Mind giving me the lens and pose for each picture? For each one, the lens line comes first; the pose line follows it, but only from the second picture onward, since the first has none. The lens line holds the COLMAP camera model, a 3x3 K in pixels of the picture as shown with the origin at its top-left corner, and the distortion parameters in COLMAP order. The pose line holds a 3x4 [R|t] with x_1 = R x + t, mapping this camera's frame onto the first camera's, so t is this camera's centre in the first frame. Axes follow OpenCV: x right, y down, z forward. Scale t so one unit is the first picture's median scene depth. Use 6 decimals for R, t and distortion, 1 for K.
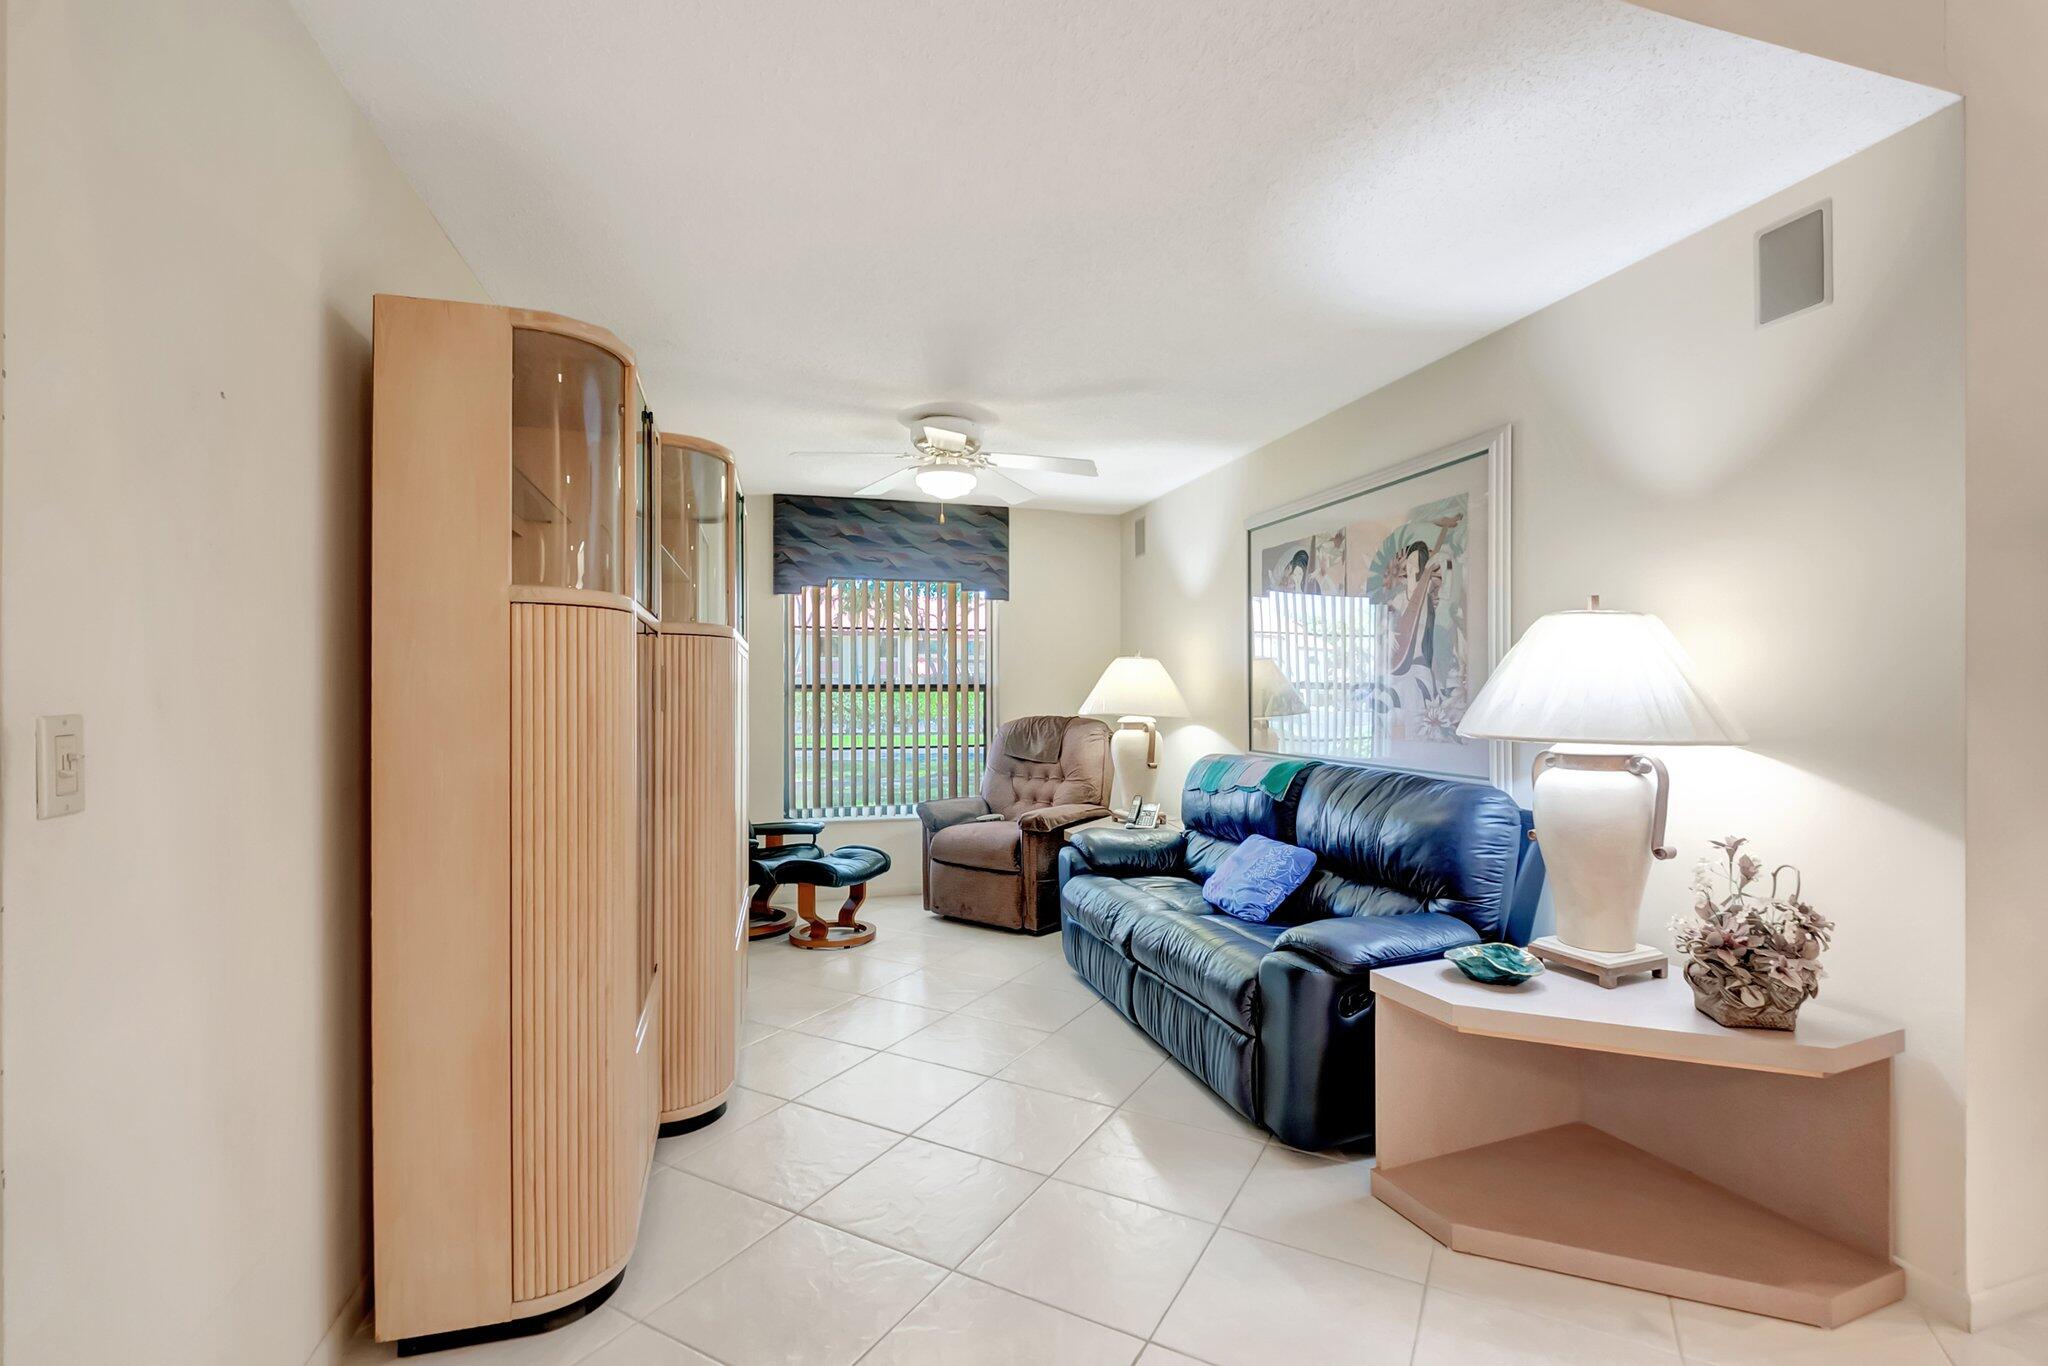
lens RADIAL K [[918.4, 0, 1024.0], [0, 918.4, 683.0], [0, 0, 1]] dist [0.000694, -0.000048]
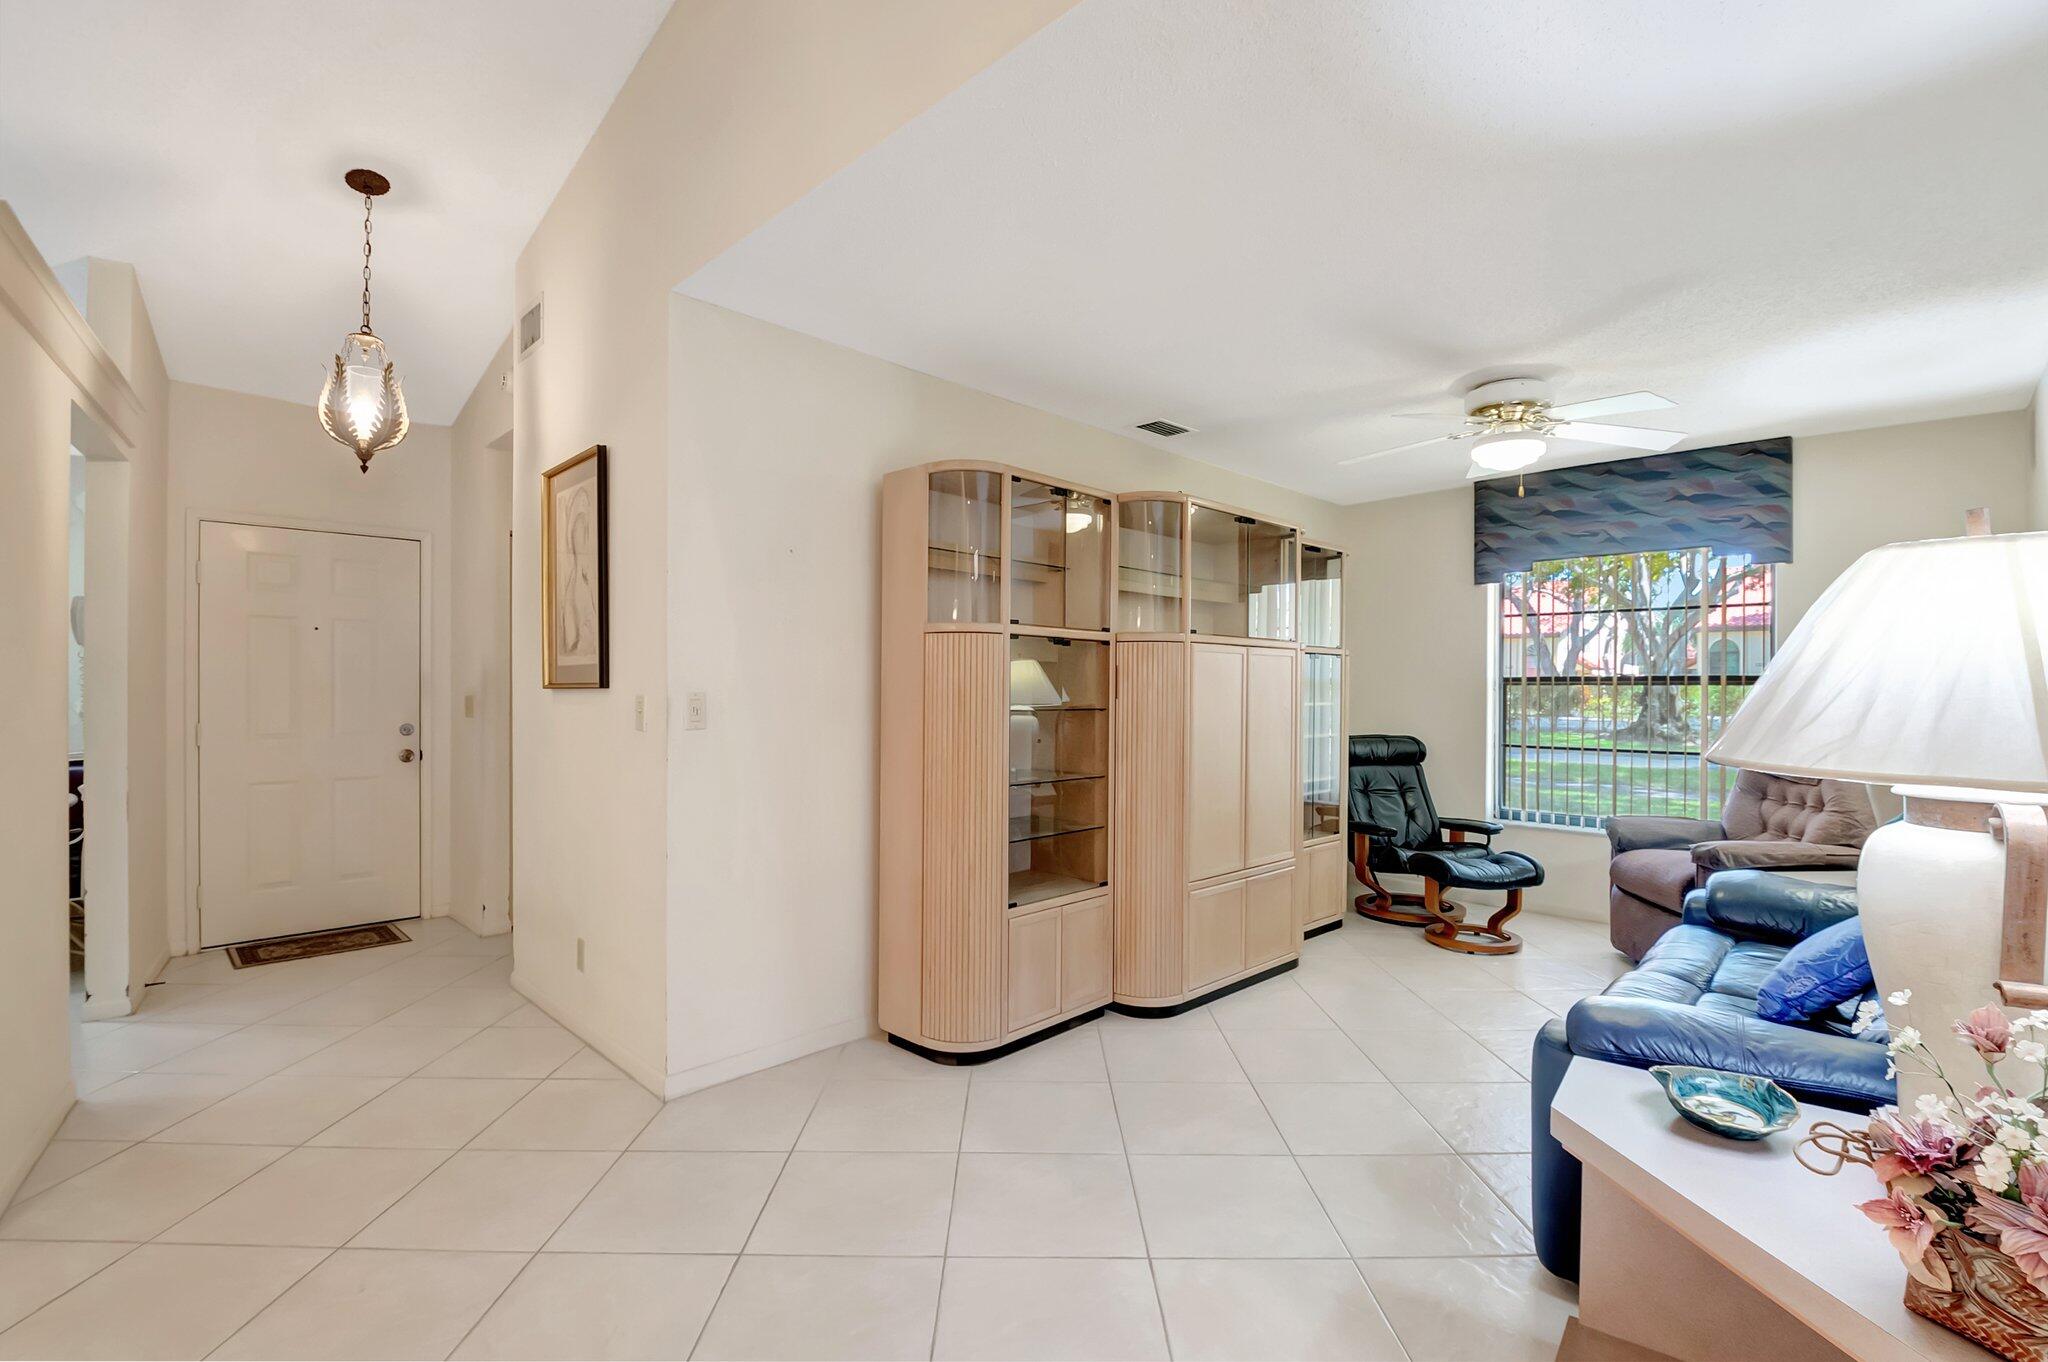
lens RADIAL K [[927.1, 0, 1024.0], [0, 927.1, 681.0], [0, 0, 1]] dist [-0.000445, -0.000238]
pose [[0.498429, 0.000055, -0.866931, 0.340361], [0.003653, 0.999991, 0.002163, 0.001400], [0.866923, -0.004245, 0.498424, 0.097971]]
